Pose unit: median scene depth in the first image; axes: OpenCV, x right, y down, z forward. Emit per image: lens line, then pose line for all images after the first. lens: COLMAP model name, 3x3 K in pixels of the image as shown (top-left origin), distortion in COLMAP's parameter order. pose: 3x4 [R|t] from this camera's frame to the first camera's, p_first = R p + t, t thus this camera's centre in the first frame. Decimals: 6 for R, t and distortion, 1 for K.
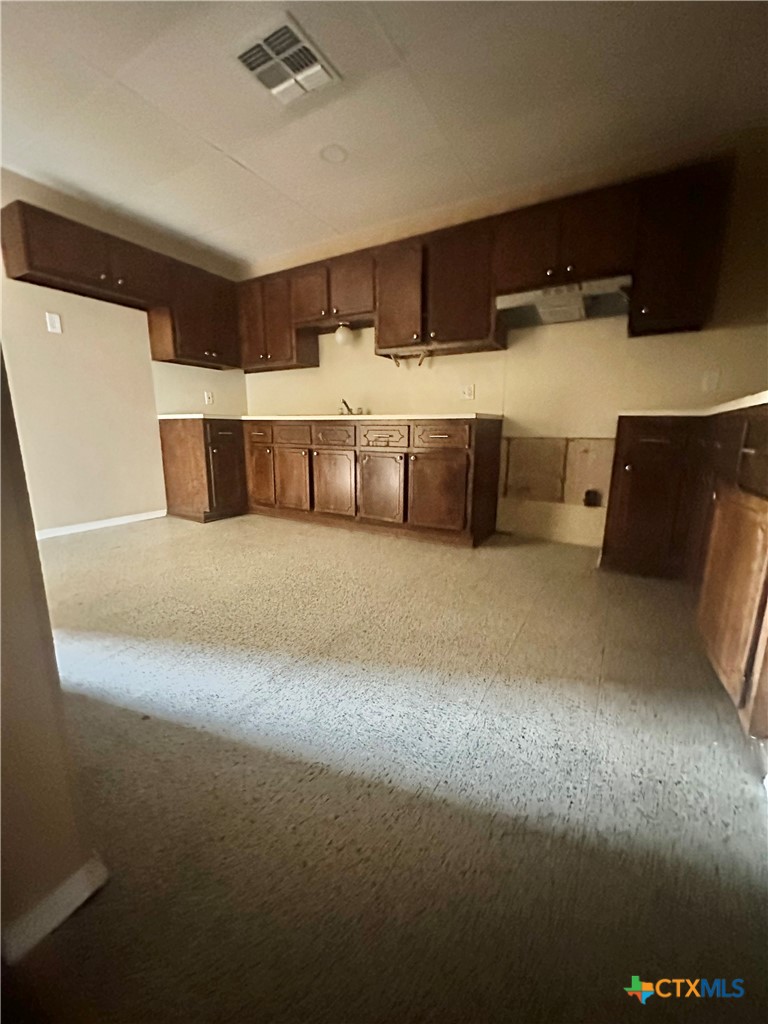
lens RADIAL K [[410.6, 0, 379.0], [0, 410.6, 515.4], [0, 0, 1]] dist [-0.001583, -0.000035]
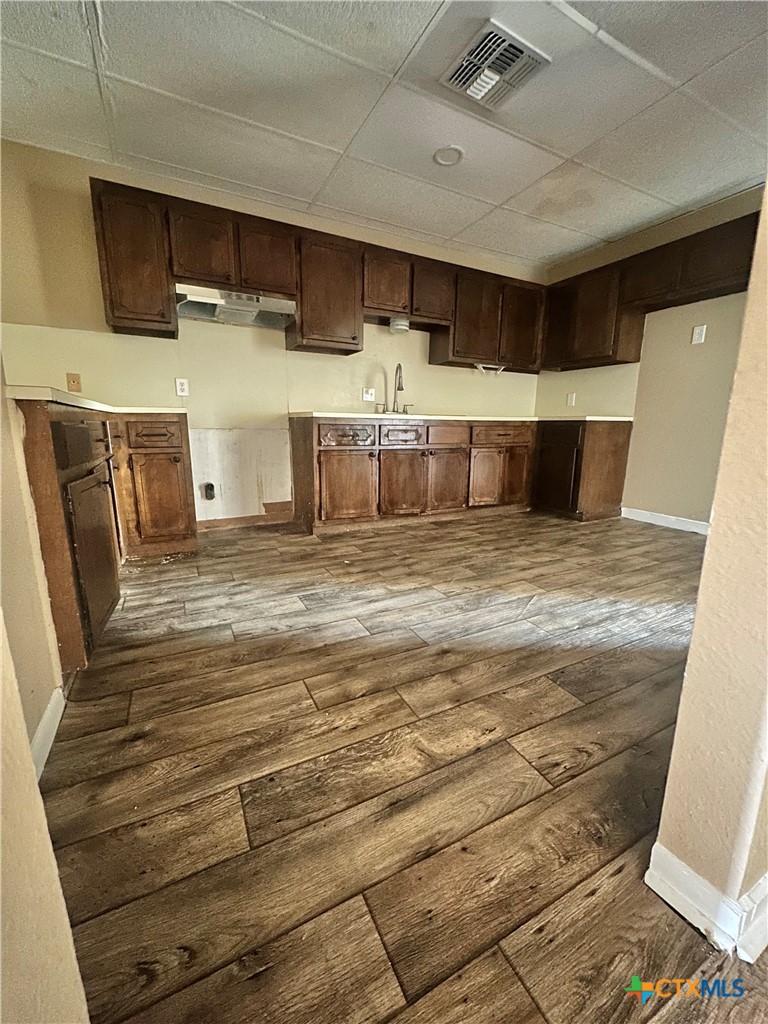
lens RADIAL K [[410.6, 0, 377.4], [0, 410.6, 509.6], [0, 0, 1]] dist [-0.001583, -0.000035]
pose [[0.519426, -0.168562, 0.837725, -0.956569], [0.178040, 0.980184, 0.086835, -0.115168], [-0.835762, 0.104044, 0.539145, 0.538794]]
